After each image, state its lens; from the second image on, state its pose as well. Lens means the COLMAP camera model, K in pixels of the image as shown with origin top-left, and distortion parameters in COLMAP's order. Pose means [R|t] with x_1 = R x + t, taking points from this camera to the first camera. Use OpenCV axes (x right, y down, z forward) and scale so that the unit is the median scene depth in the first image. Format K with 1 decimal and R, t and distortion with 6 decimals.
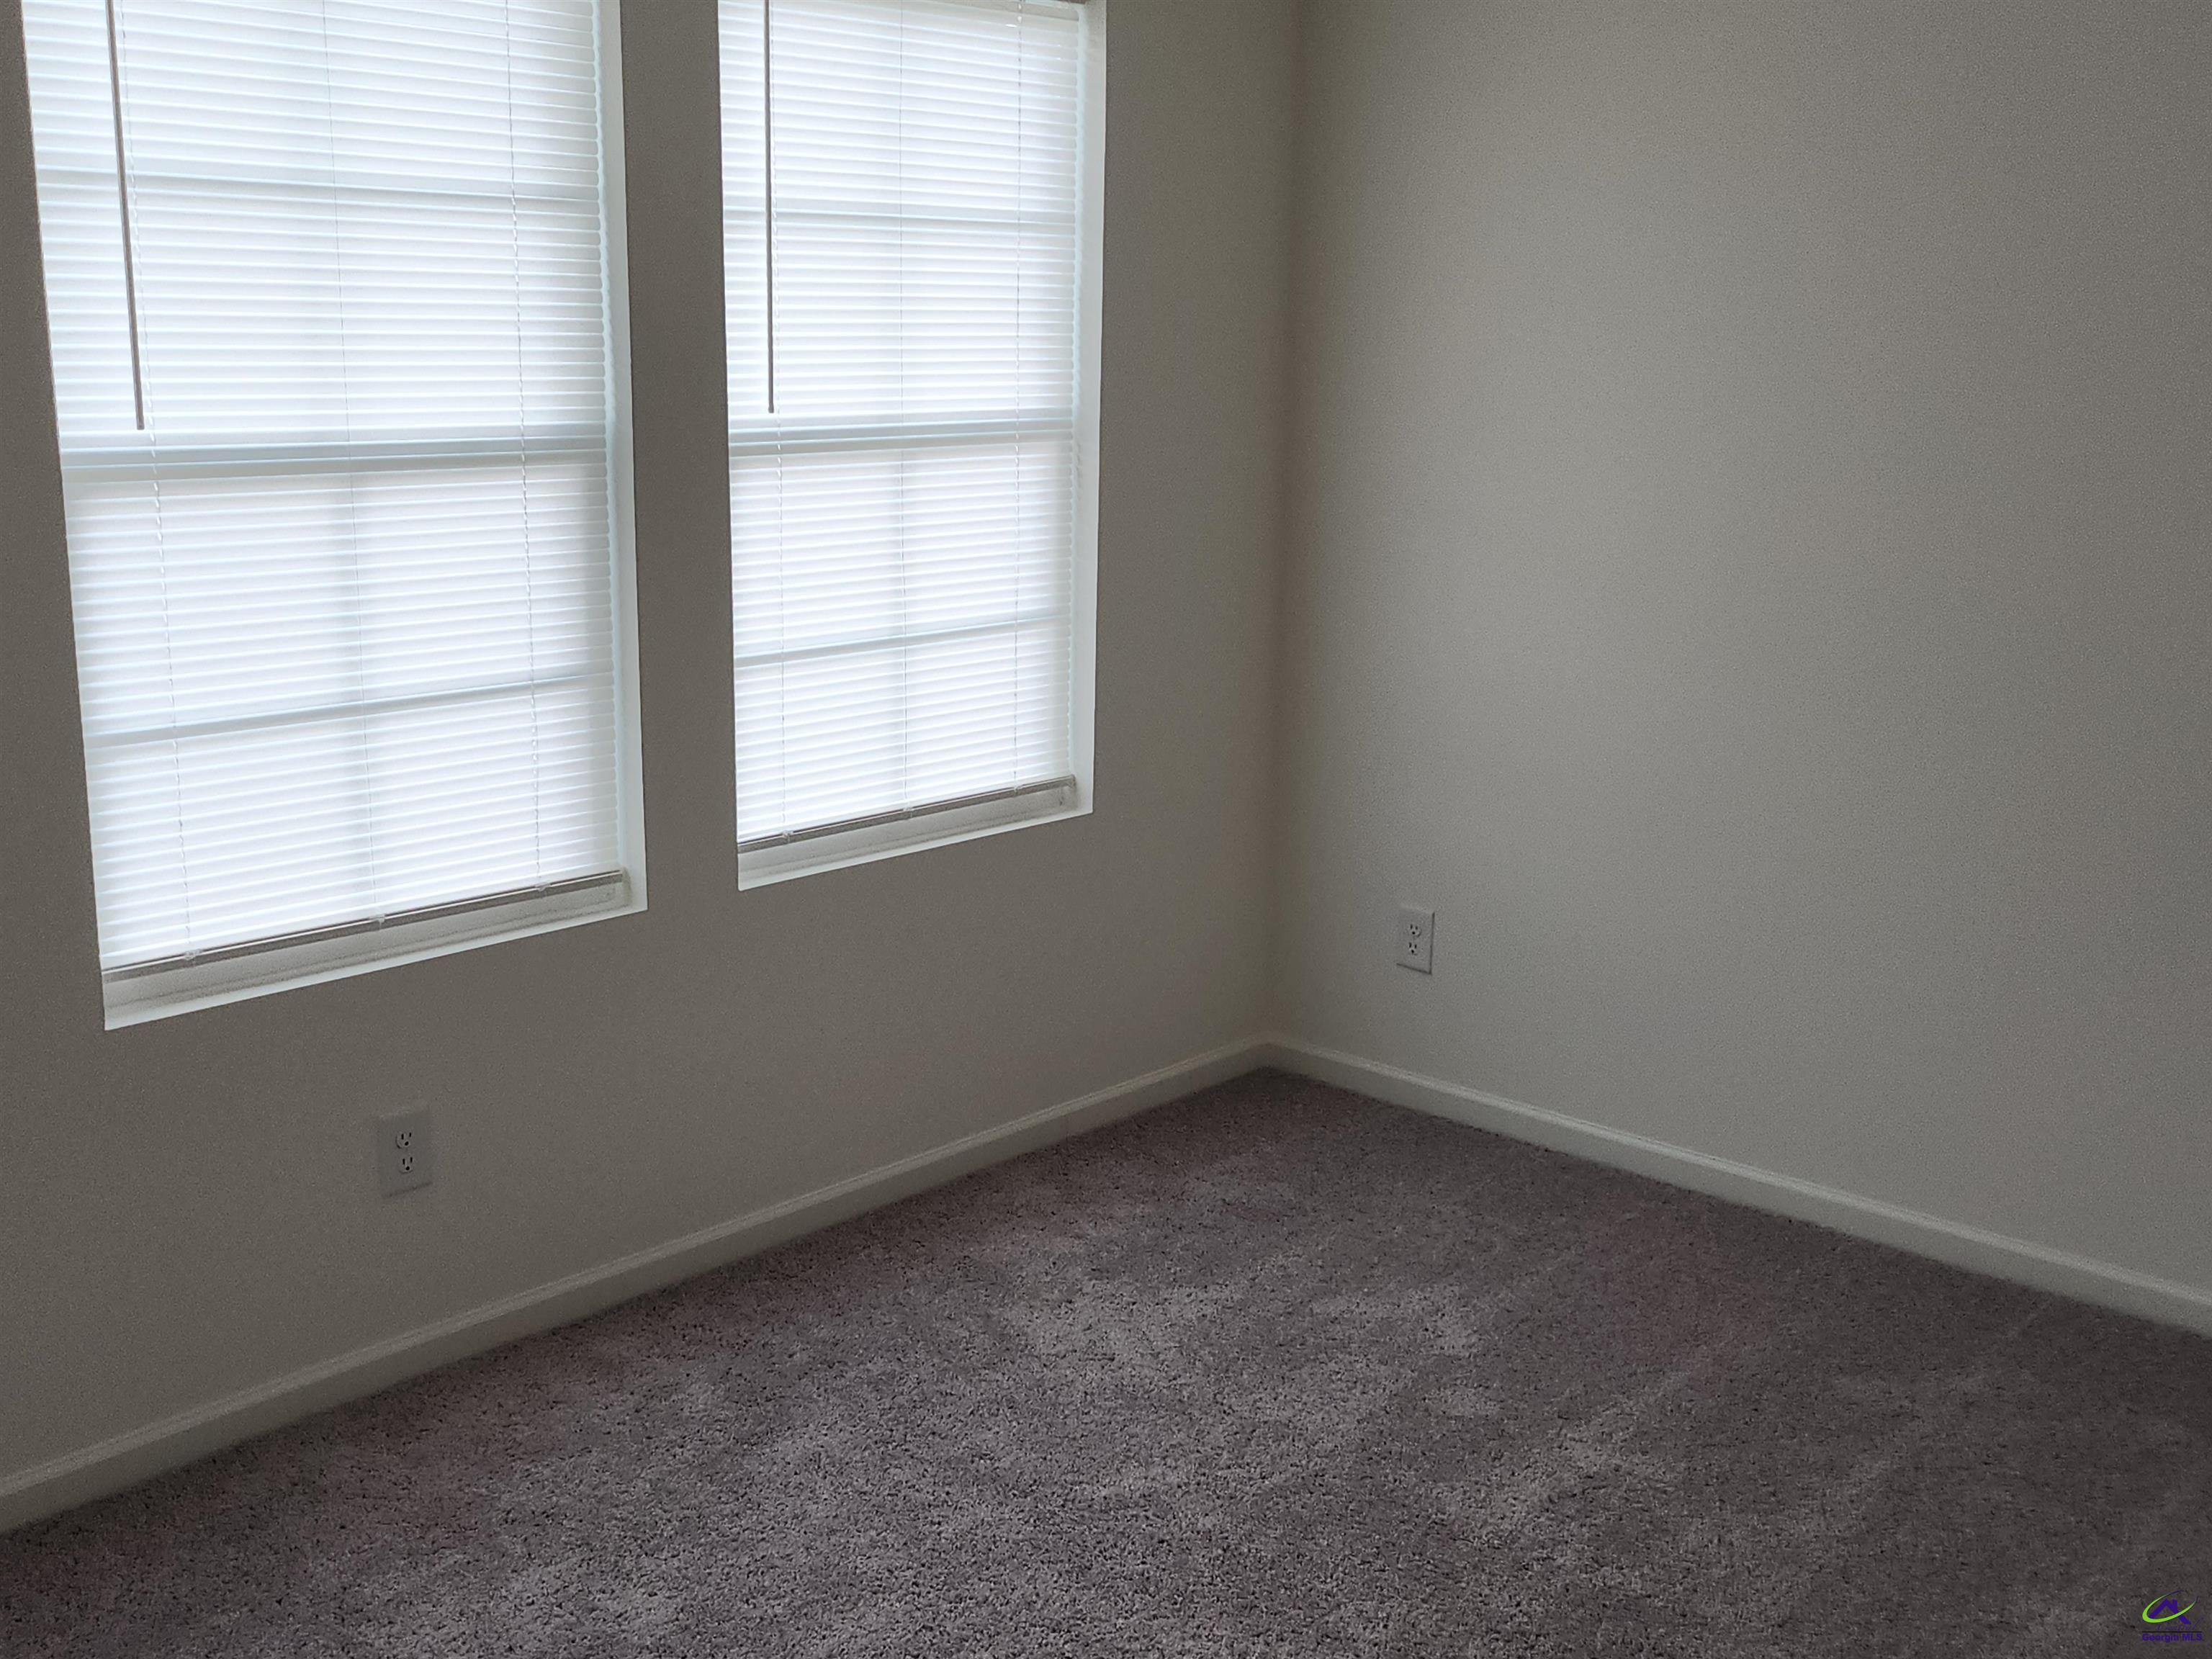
lens RADIAL K [[2366.5, 0, 1106.0], [0, 2366.5, 829.5], [0, 0, 1]] dist [0.016377, 0.039491]
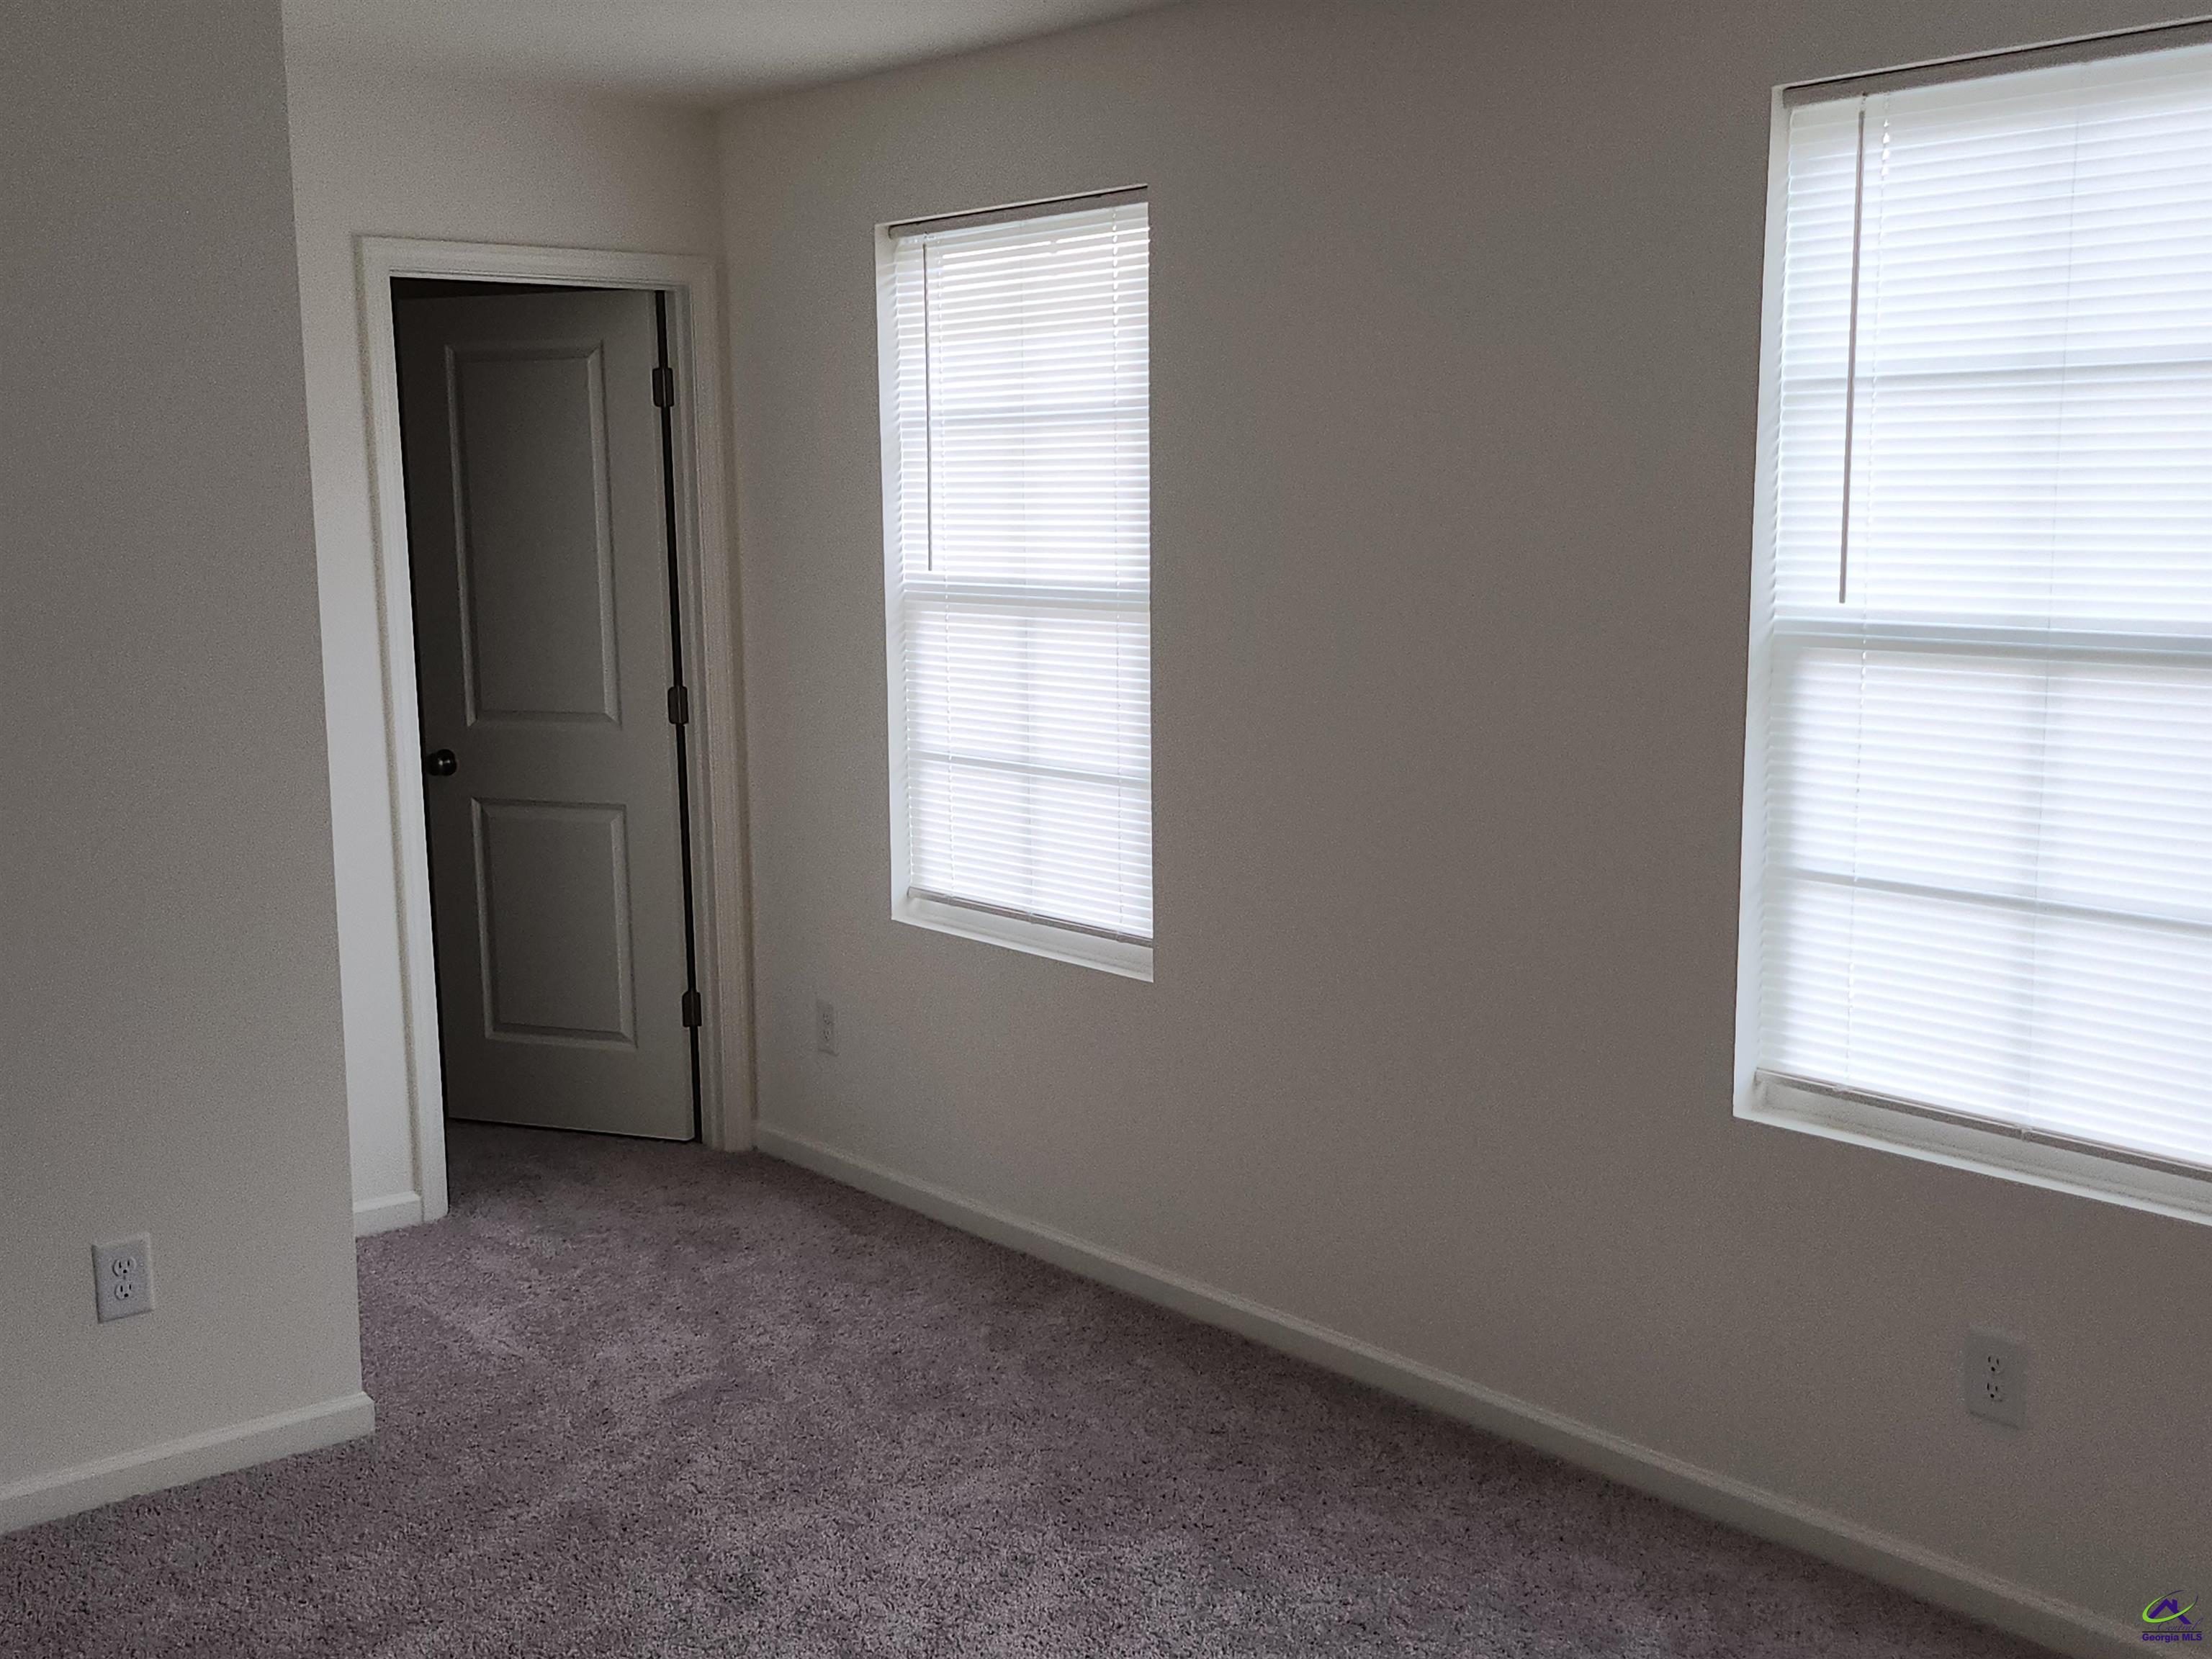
lens RADIAL K [[2366.5, 0, 1106.0], [0, 2366.5, 829.5], [0, 0, 1]] dist [0.016377, 0.039491]
pose [[-0.145862, 0.127223, -0.981090, 1.070189], [-0.206024, 0.966048, 0.155903, -0.242845], [0.967615, 0.224868, -0.114699, 1.184729]]
